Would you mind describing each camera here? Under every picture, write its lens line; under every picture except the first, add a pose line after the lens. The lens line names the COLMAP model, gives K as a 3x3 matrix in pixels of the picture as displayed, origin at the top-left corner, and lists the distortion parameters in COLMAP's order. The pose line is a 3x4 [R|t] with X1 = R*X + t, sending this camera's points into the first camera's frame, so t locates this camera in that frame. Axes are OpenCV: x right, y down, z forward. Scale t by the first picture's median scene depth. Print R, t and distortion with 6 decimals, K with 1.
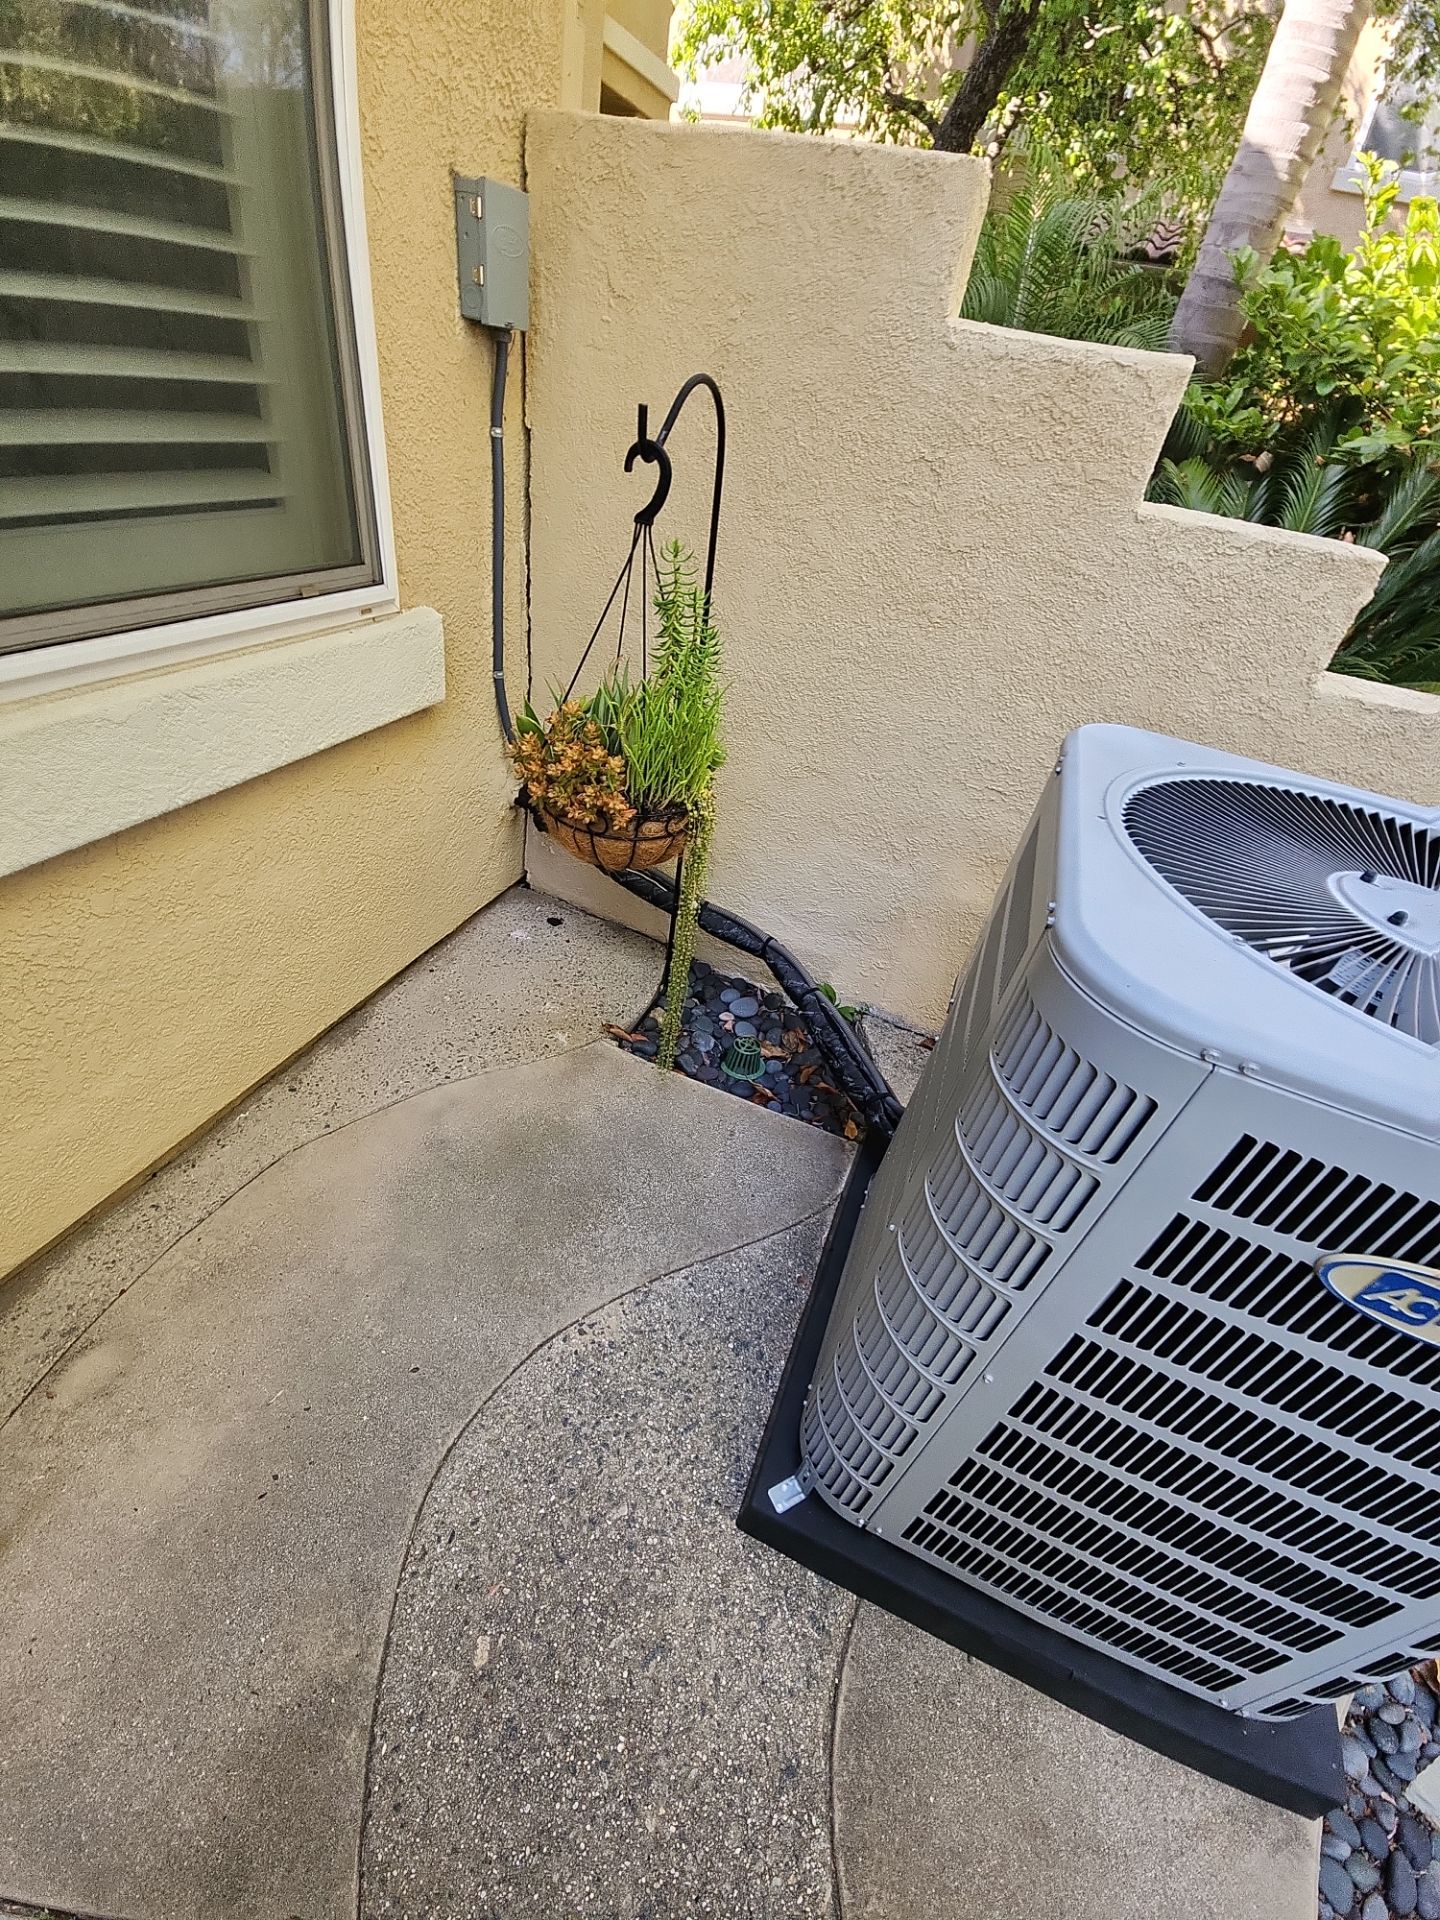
lens RADIAL K [[780.0, 0, 722.7], [0, 780.0, 962.9], [0, 0, 1]] dist [-0.000877, -0.000472]
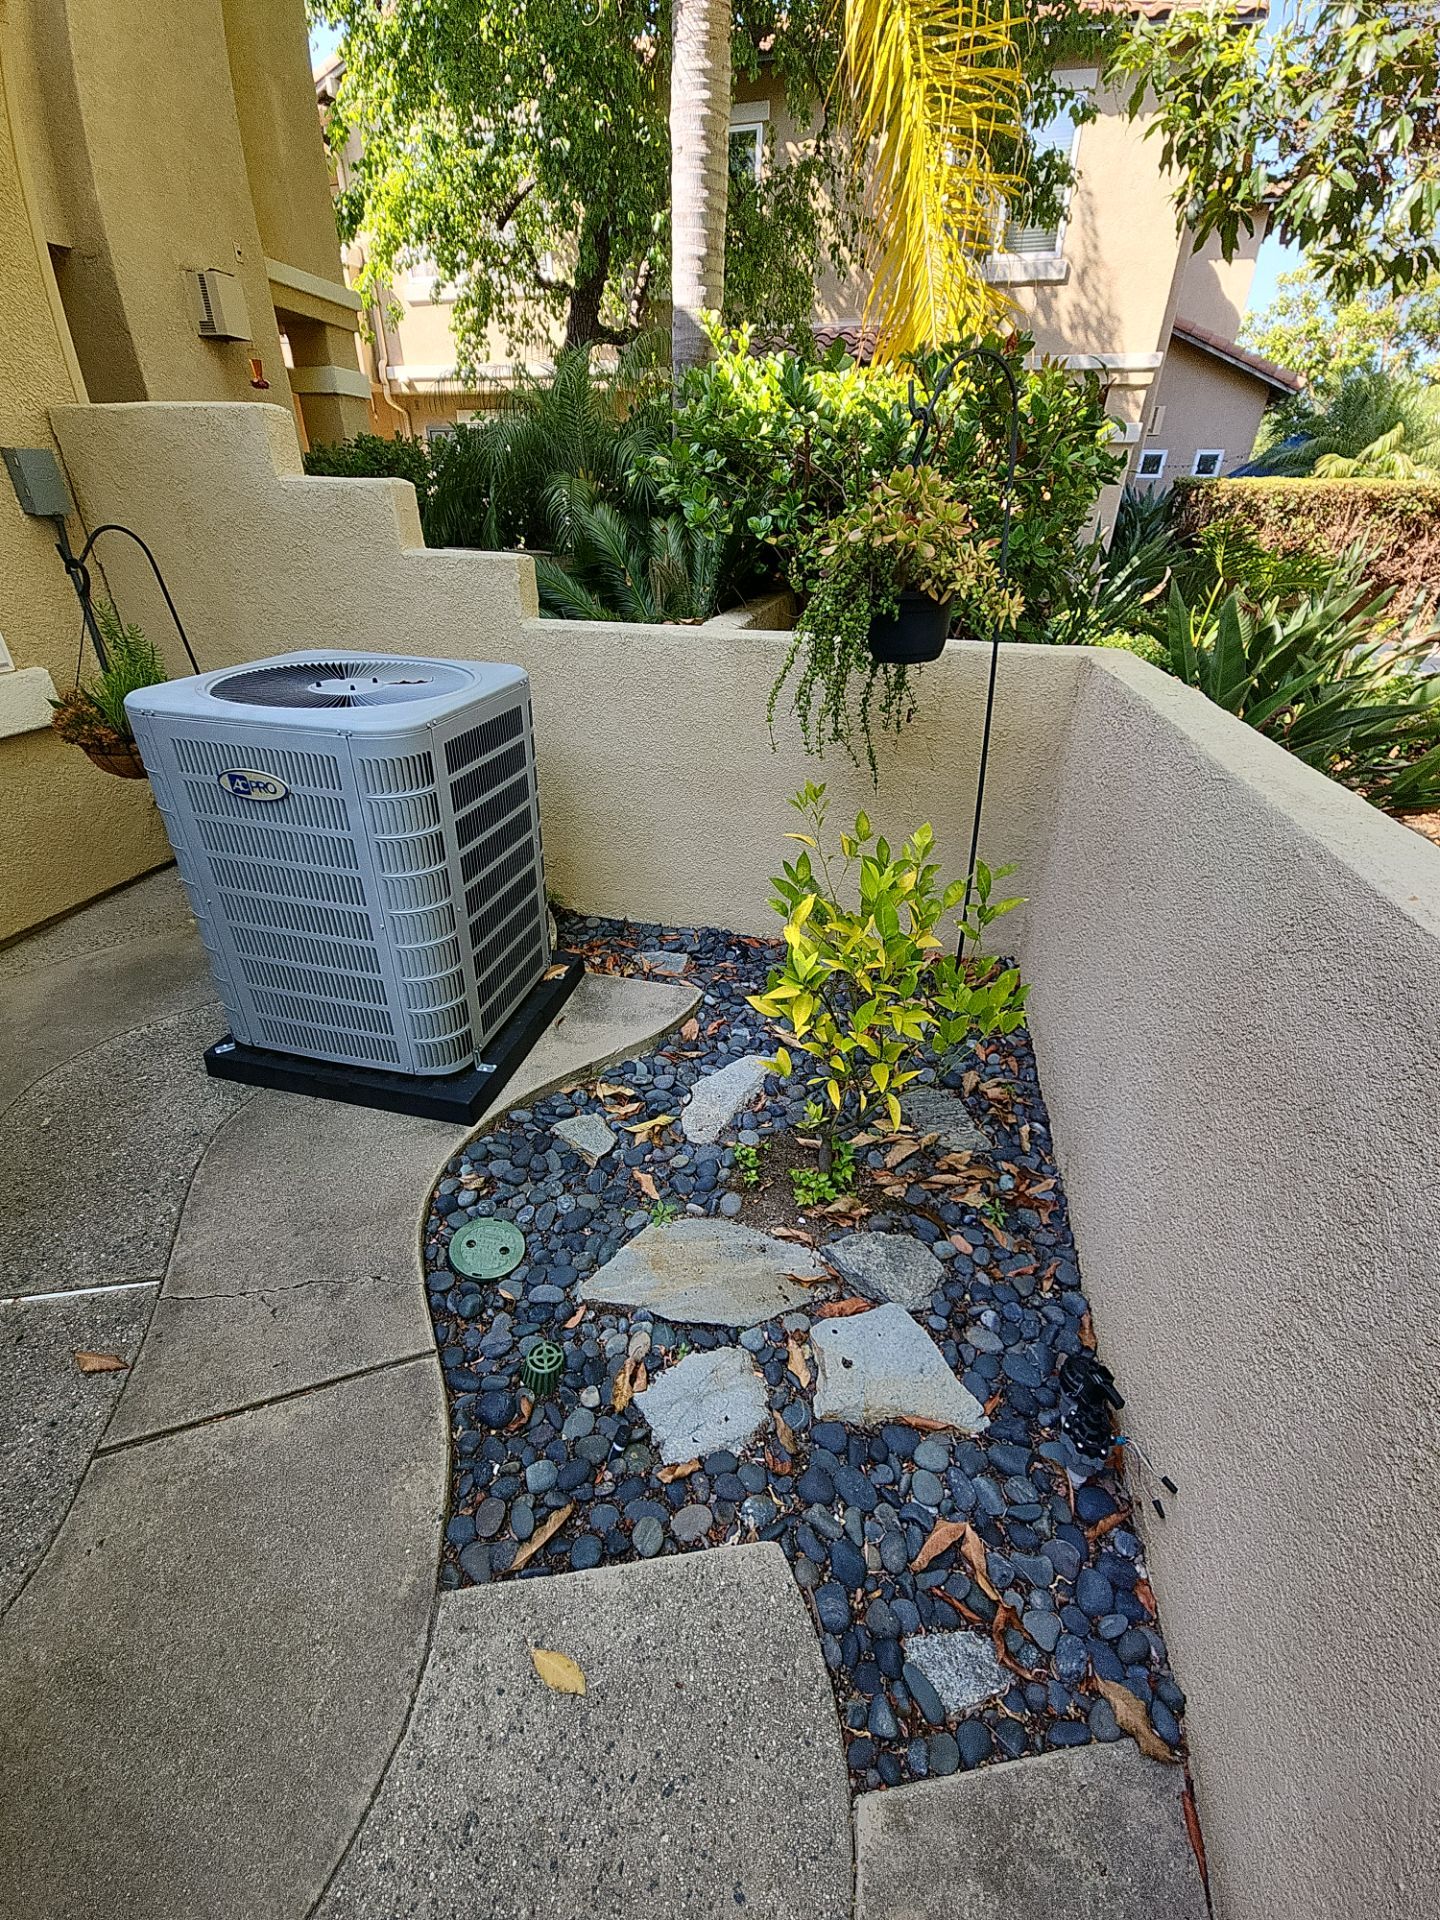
lens RADIAL K [[780.0, 0, 714.0], [0, 780.0, 950.2], [0, 0, 1]] dist [-0.000877, -0.000472]
pose [[0.977649, -0.193836, 0.081420, 0.904911], [0.201280, 0.974802, -0.096160, 0.683772], [-0.060729, 0.110399, 0.992030, -0.814389]]
